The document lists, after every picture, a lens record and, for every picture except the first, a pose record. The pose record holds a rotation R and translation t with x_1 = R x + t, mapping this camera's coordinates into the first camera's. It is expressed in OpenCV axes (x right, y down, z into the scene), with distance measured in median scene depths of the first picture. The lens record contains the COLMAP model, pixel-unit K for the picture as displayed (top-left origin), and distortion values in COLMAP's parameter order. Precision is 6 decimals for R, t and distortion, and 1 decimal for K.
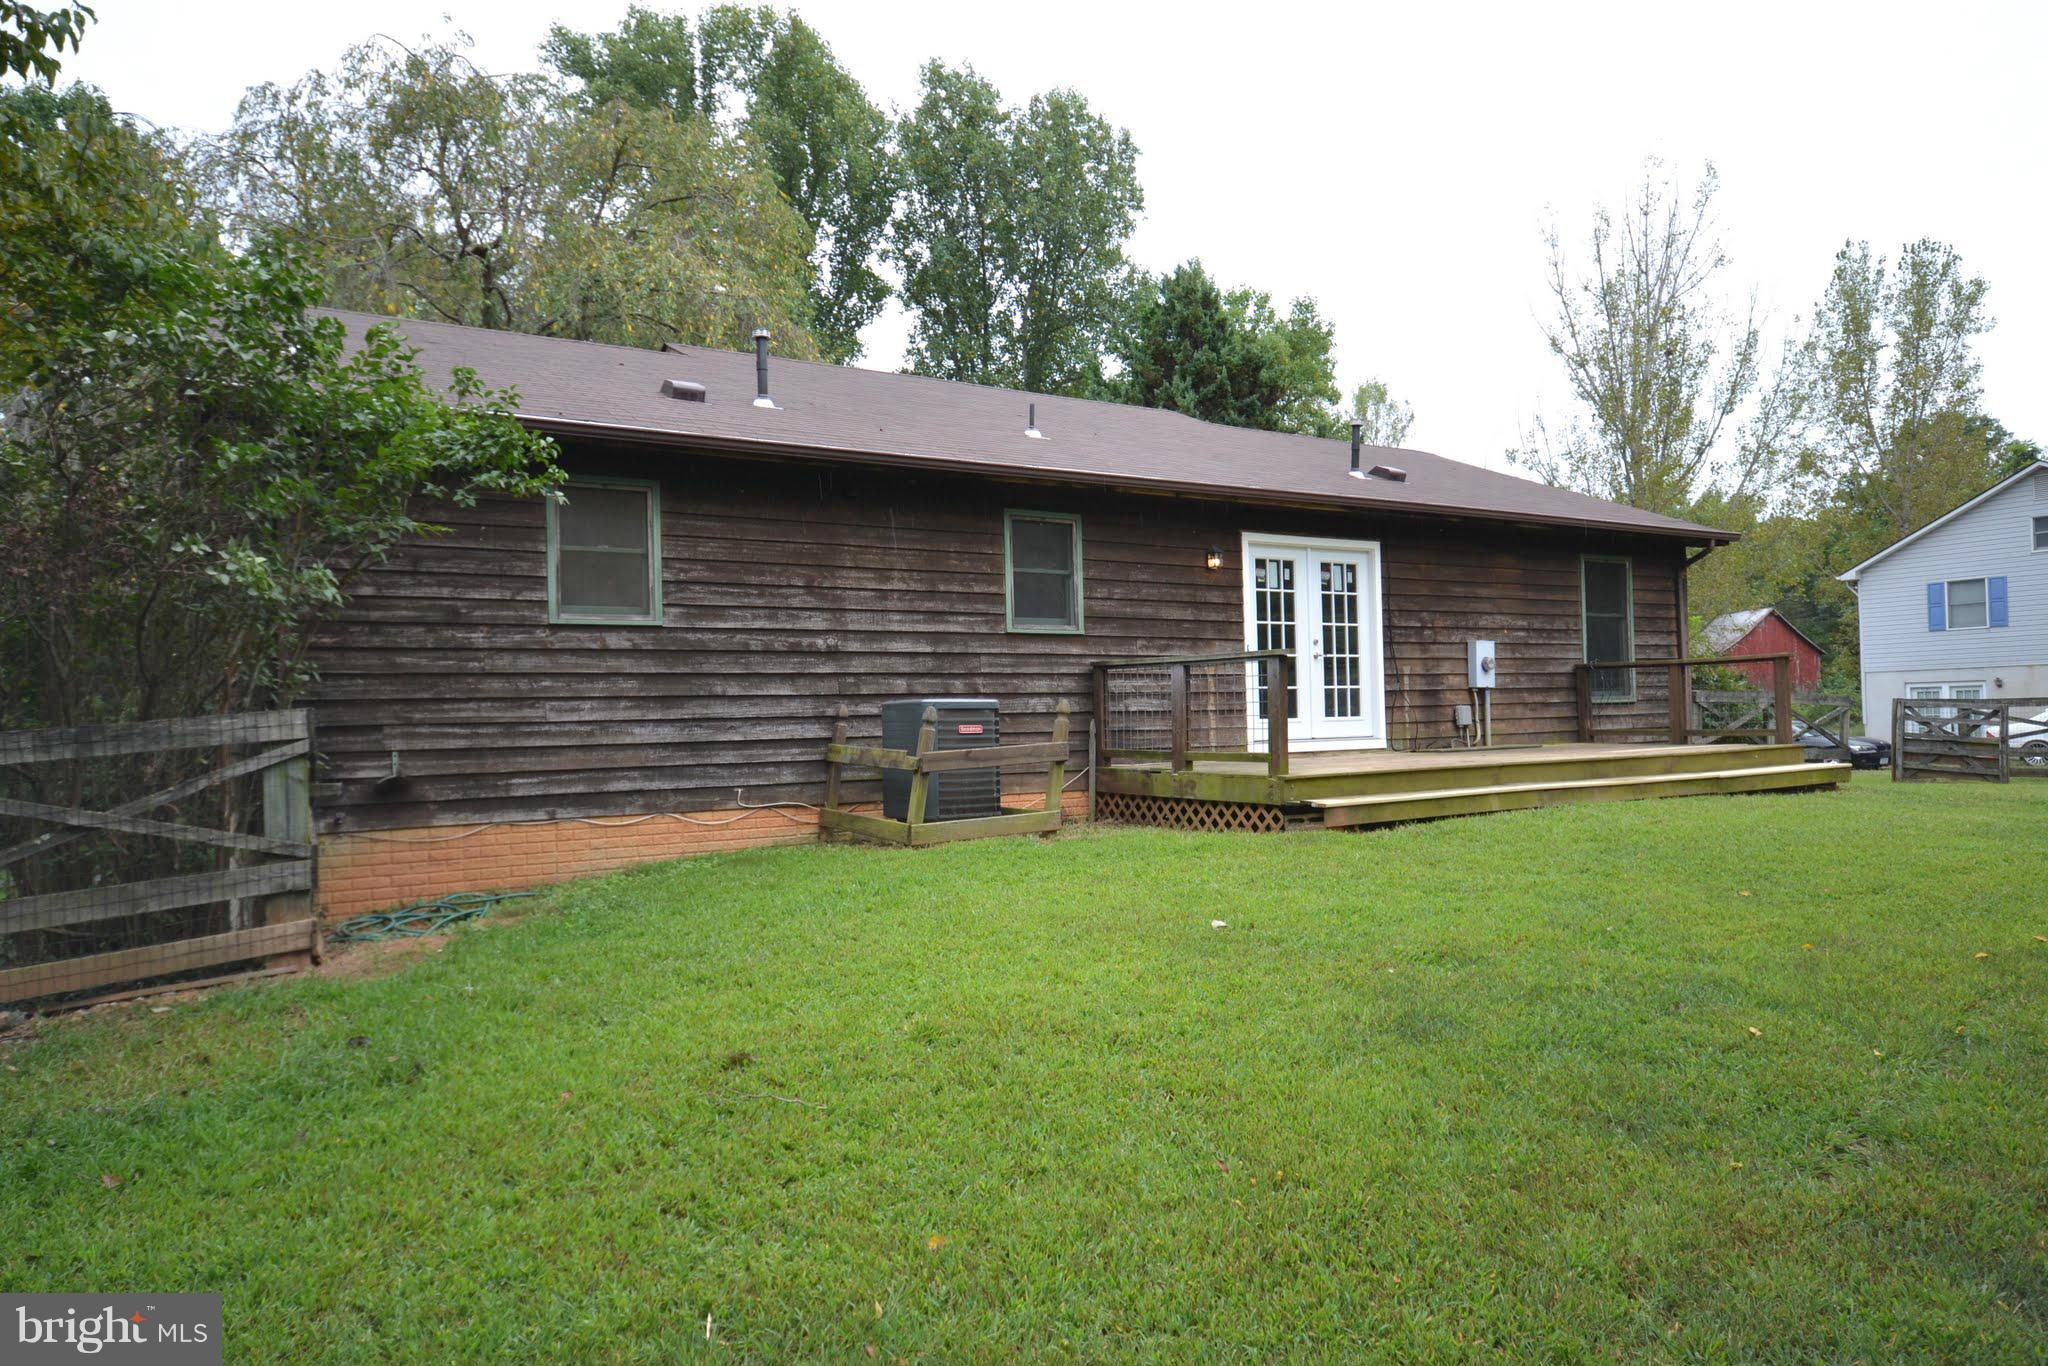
lens RADIAL K [[1692.9, 0, 1011.2], [0, 1692.9, 681.1], [0, 0, 1]] dist [0.008037, 0.054030]
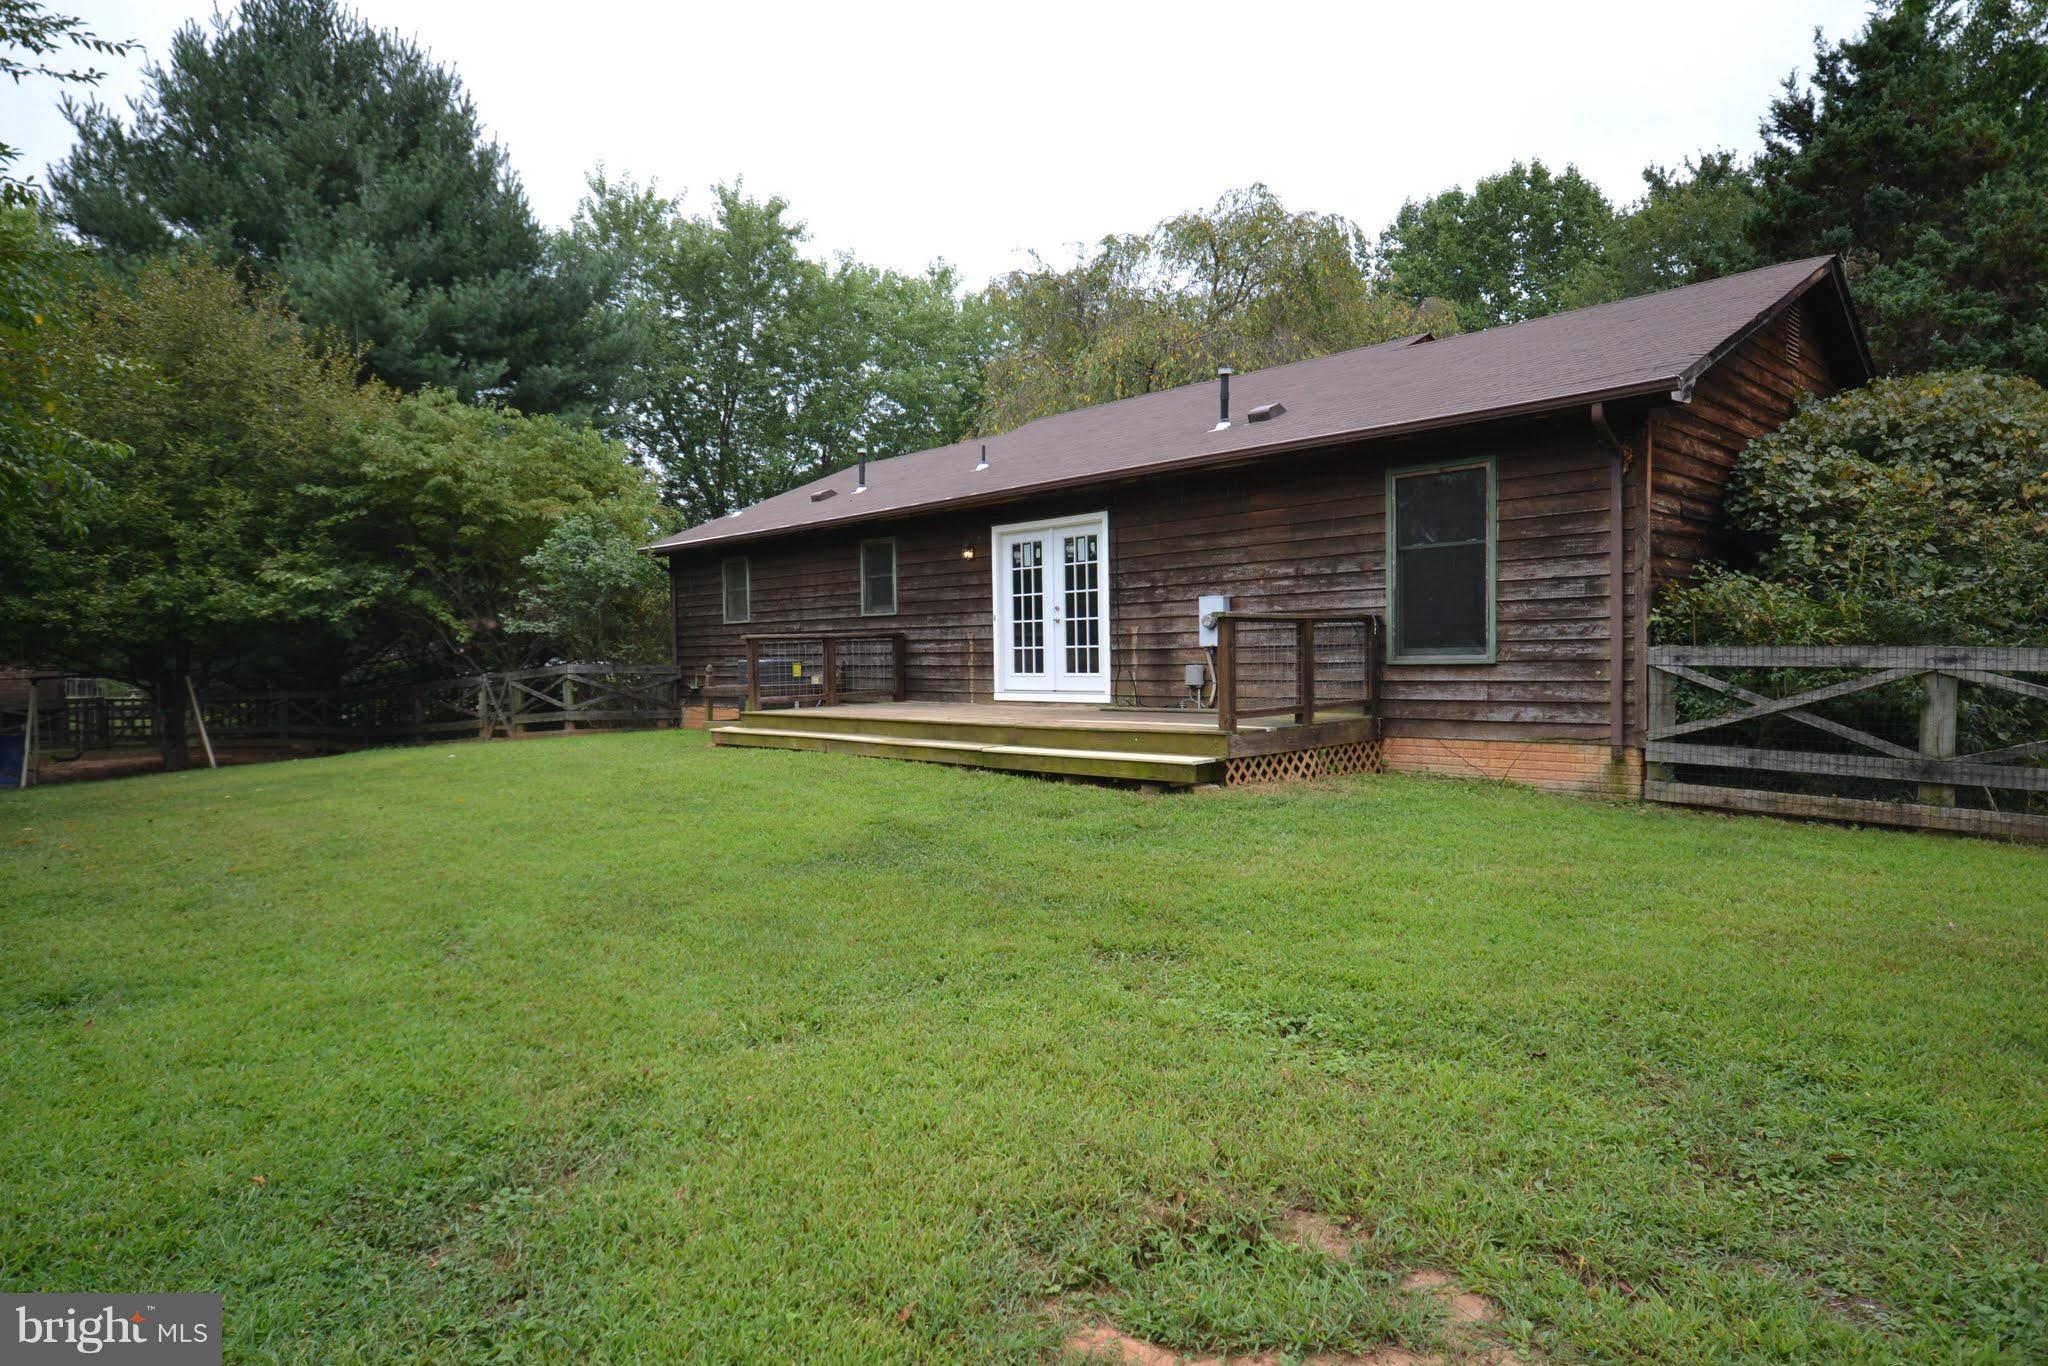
lens RADIAL K [[1692.9, 0, 1011.2], [0, 1692.9, 681.1], [0, 0, 1]] dist [0.008037, 0.054030]
pose [[-0.105808, 0.030743, -0.993911, 1.318422], [0.026890, 0.999245, 0.028045, -0.006589], [0.994023, -0.023758, -0.106554, 1.072891]]
